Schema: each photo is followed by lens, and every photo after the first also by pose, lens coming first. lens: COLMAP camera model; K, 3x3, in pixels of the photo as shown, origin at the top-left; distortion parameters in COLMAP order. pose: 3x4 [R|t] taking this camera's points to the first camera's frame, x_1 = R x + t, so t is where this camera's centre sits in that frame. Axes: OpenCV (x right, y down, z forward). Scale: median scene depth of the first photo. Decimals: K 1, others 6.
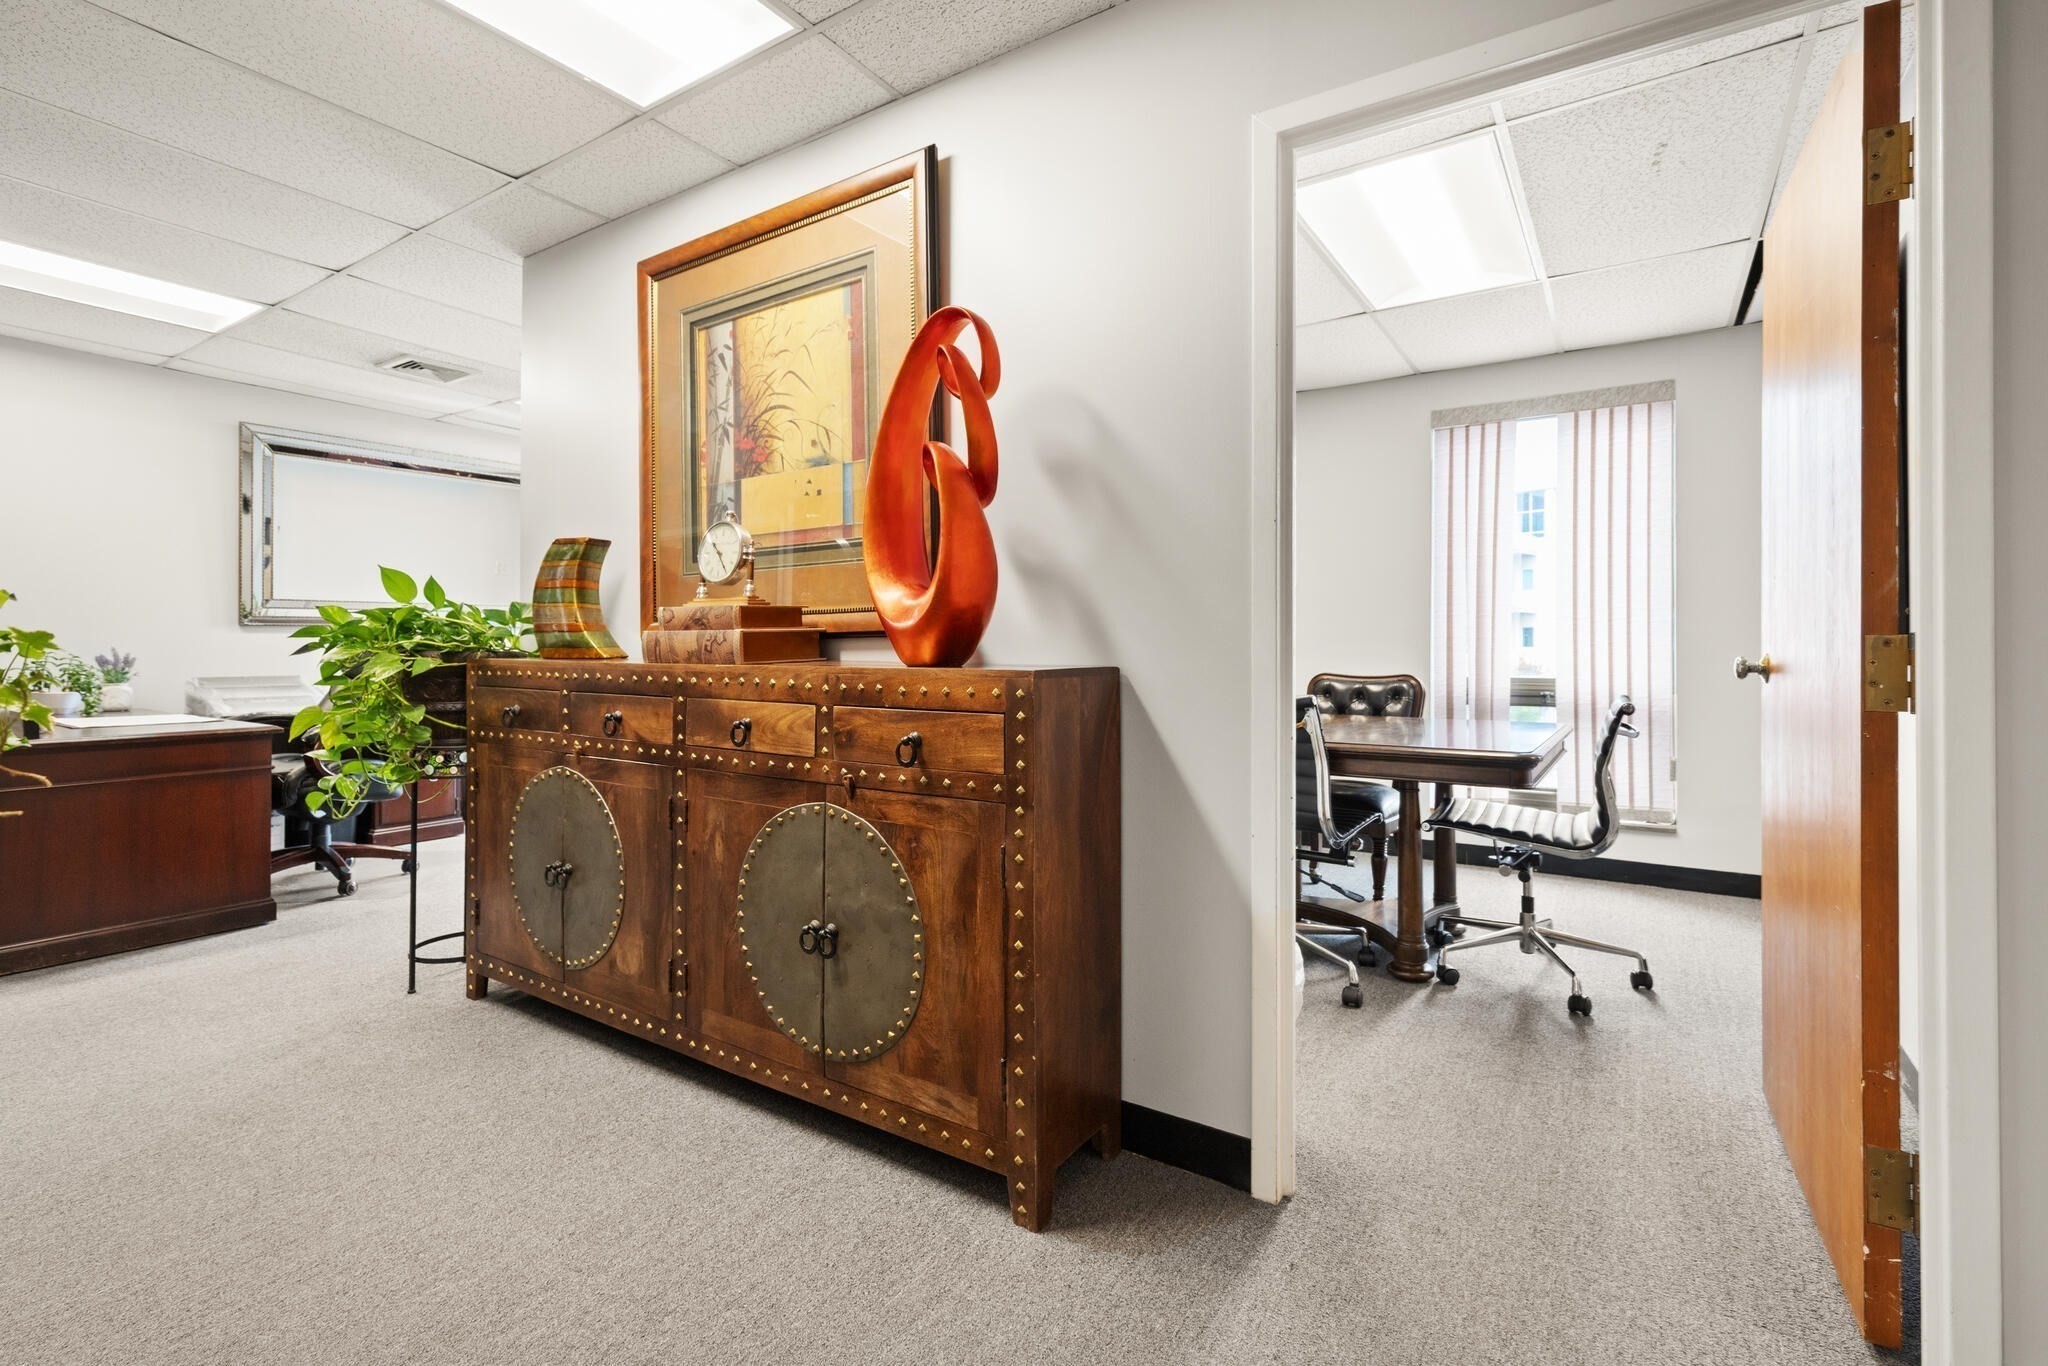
lens RADIAL K [[930.4, 0, 1021.6], [0, 930.4, 641.2], [0, 0, 1]] dist [0.000072, -0.000029]
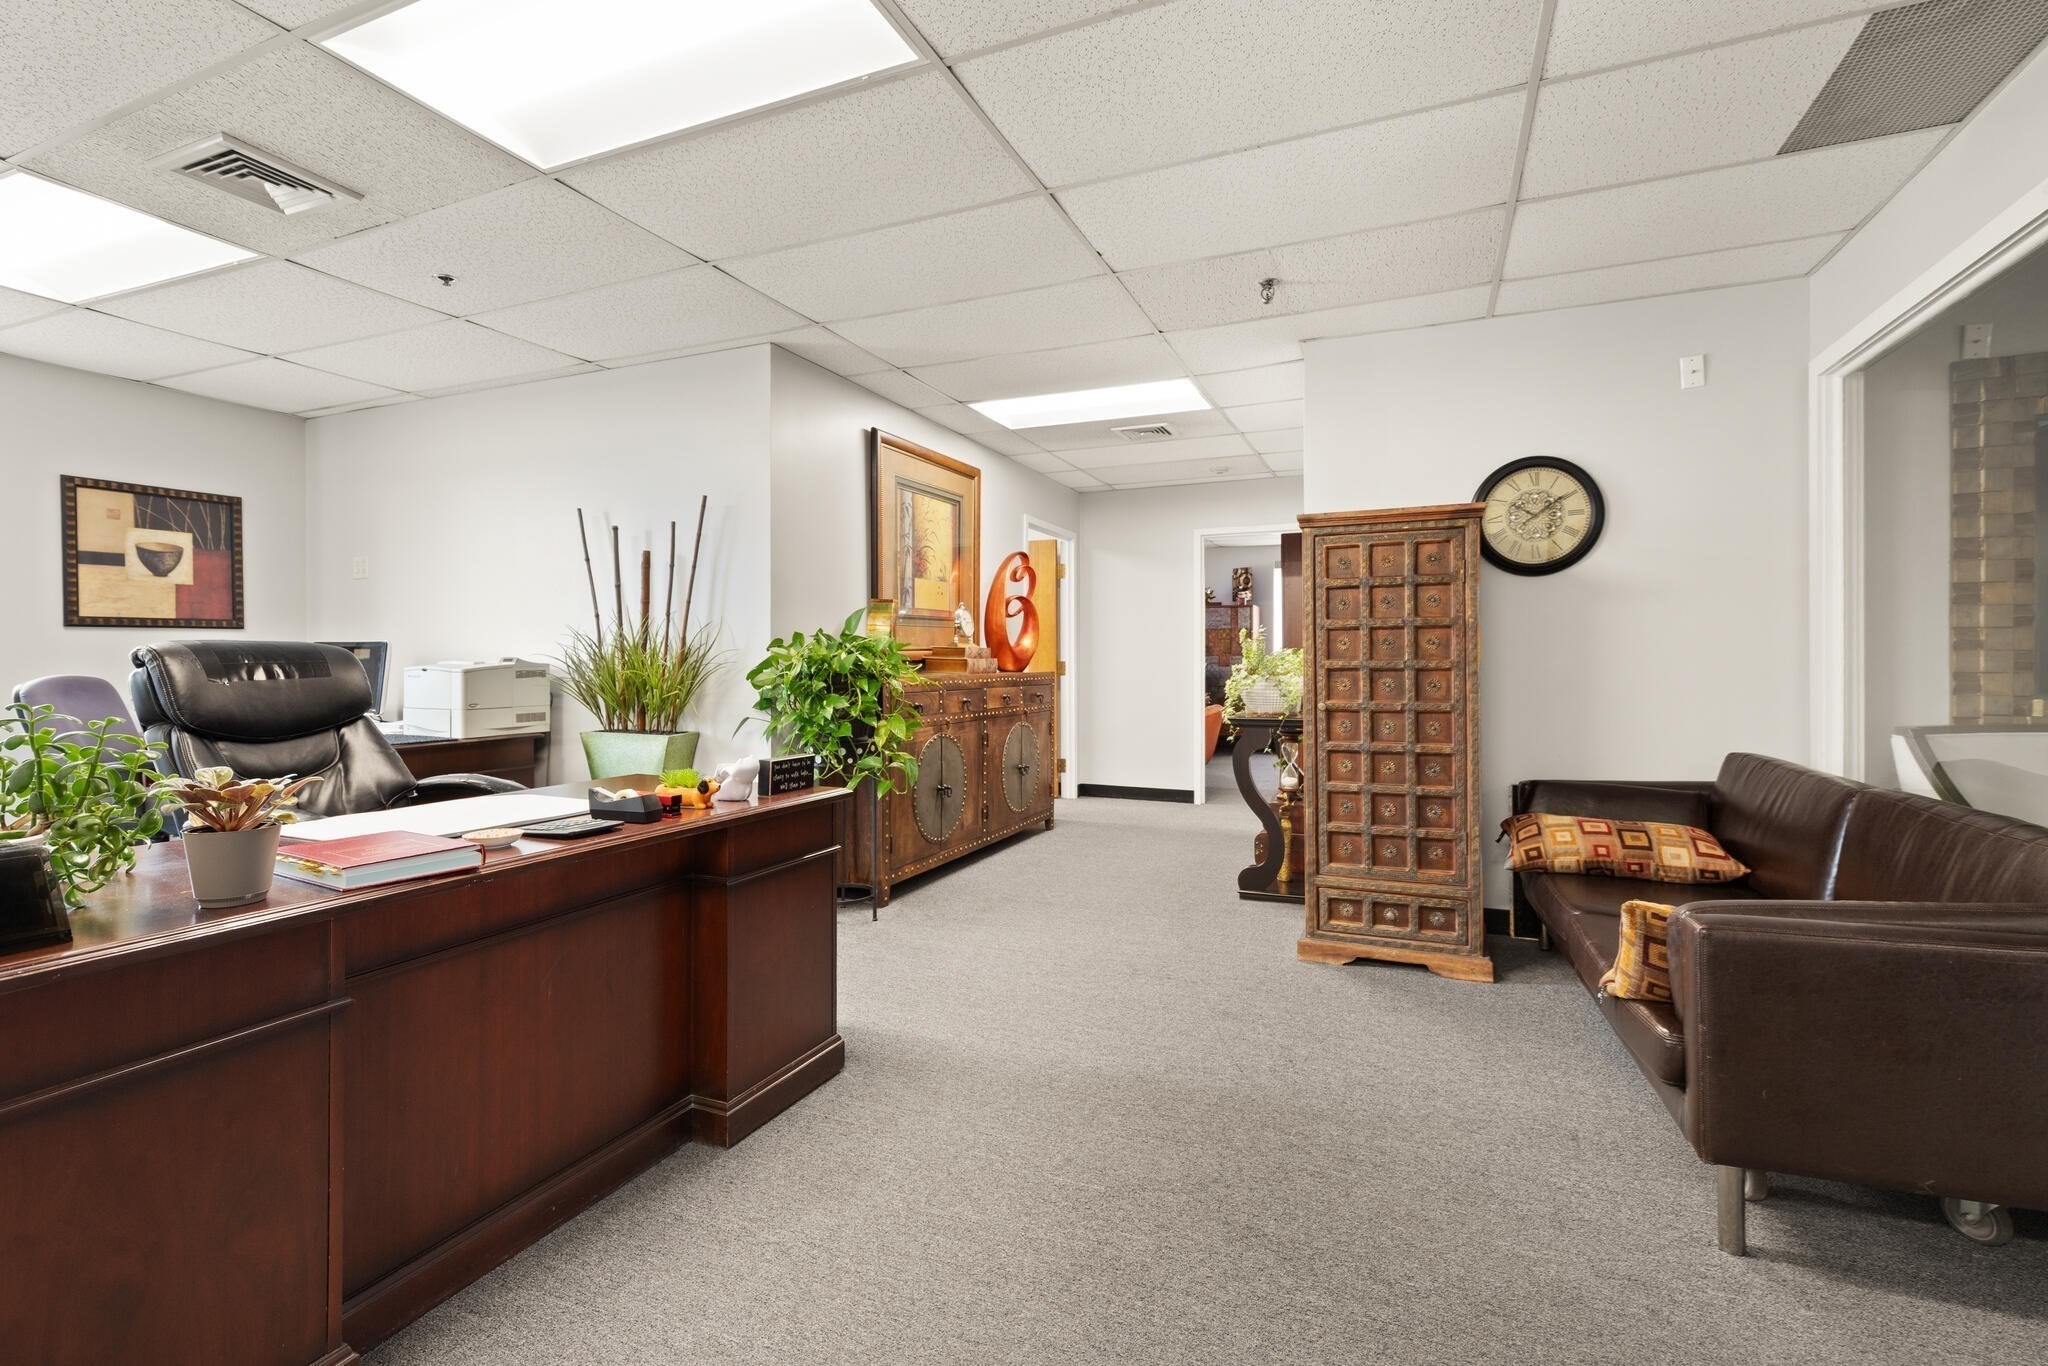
lens RADIAL K [[925.7, 0, 1026.4], [0, 925.7, 665.2], [0, 0, 1]] dist [0.010900, -0.000510]
pose [[-0.176933, -0.007779, 0.984192, -2.200877], [-0.005972, 0.999959, 0.006830, -0.009638], [-0.984205, -0.004669, -0.176972, 1.106196]]
